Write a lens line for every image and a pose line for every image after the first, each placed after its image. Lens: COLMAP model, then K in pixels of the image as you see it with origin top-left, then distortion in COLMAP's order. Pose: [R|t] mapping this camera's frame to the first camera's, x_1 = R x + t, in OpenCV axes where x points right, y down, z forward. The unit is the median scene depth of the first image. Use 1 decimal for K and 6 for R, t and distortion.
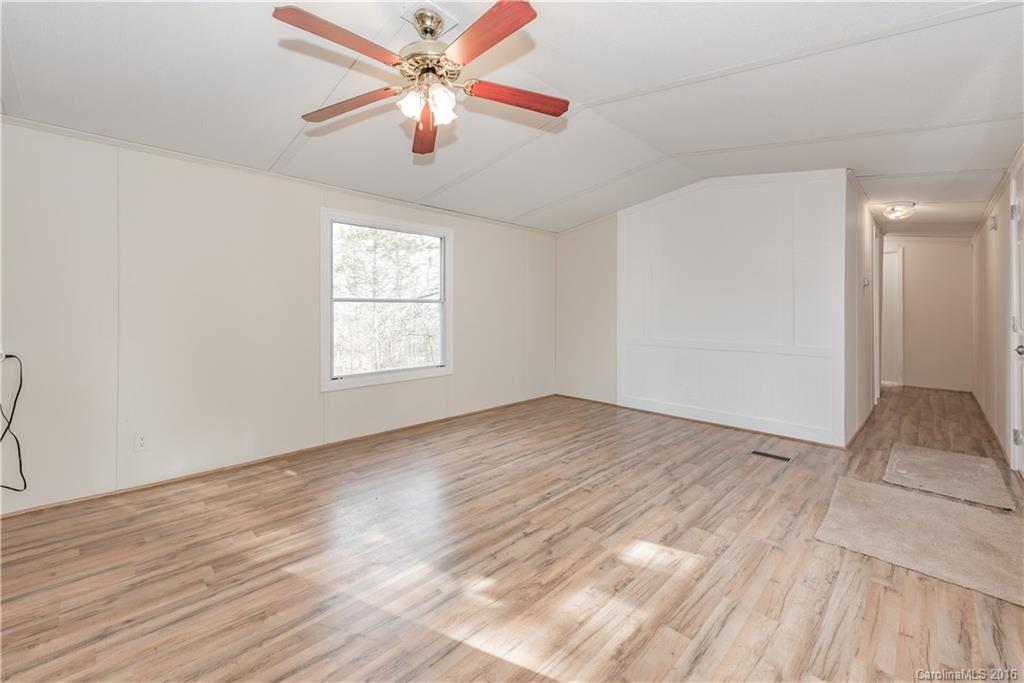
lens RADIAL K [[413.6, 0, 508.3], [0, 413.6, 306.5], [0, 0, 1]] dist [0.010063, -0.000395]
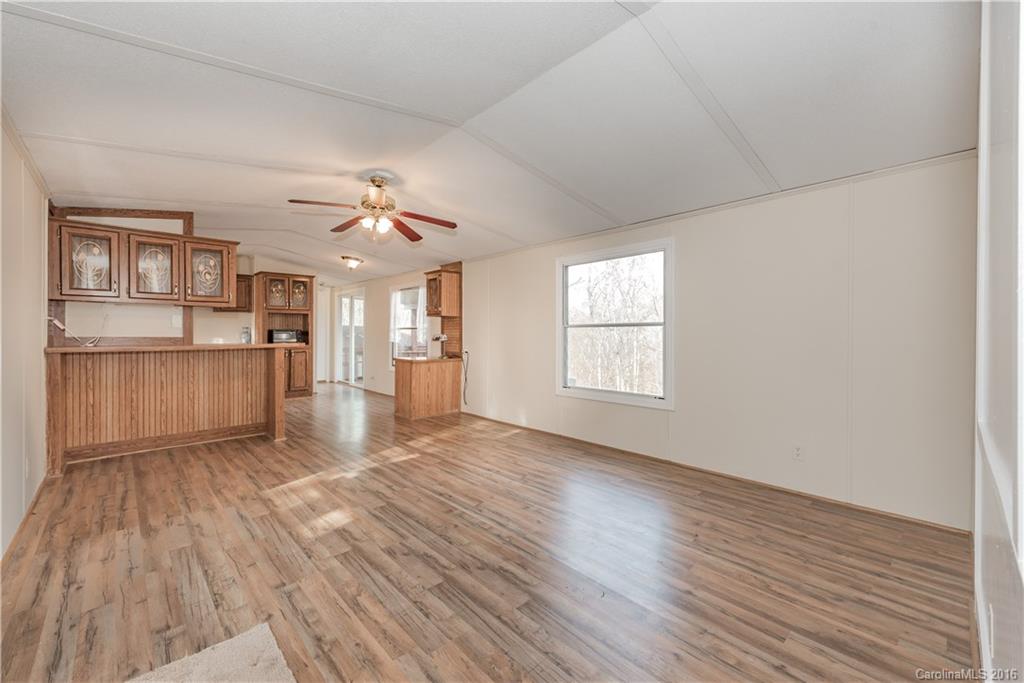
lens RADIAL K [[414.3, 0, 515.4], [0, 414.3, 334.0], [0, 0, 1]] dist [0.008847, 0.000086]
pose [[-0.019226, -0.004405, -0.999805, 1.416225], [0.004291, 0.999981, -0.004488, 0.021431], [0.999806, -0.004377, -0.019207, 1.394551]]
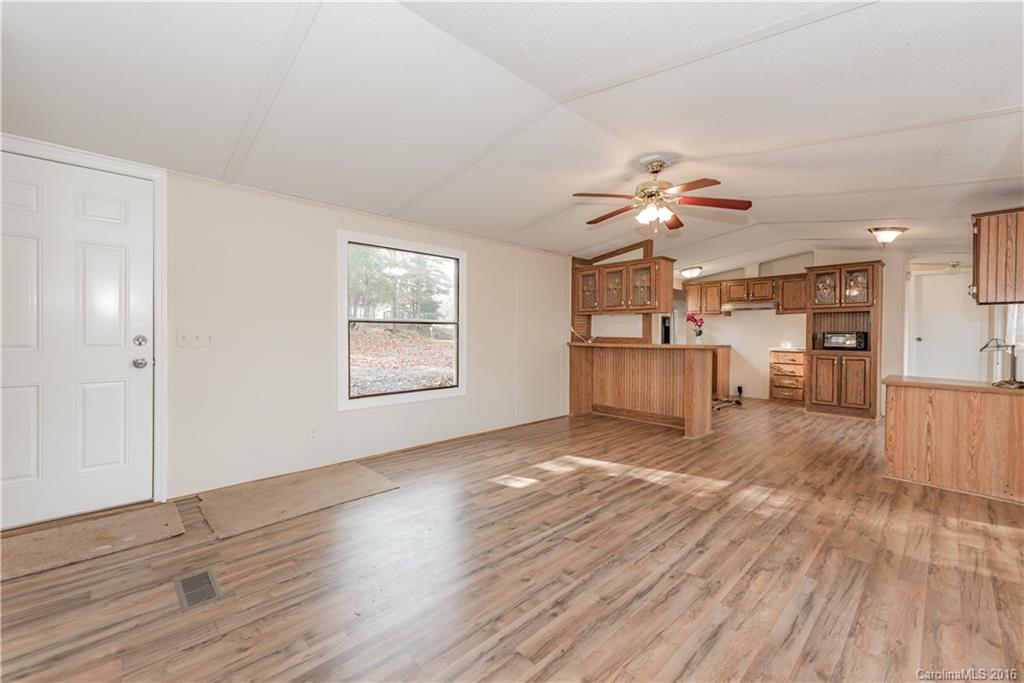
lens RADIAL K [[413.3, 0, 504.3], [0, 413.3, 336.5], [0, 0, 1]] dist [0.009762, -0.000222]
pose [[-0.999232, -0.014233, 0.036499, 0.304377], [-0.014154, 0.999897, 0.002421, 0.019481], [-0.036530, 0.001903, -0.999331, 2.296879]]
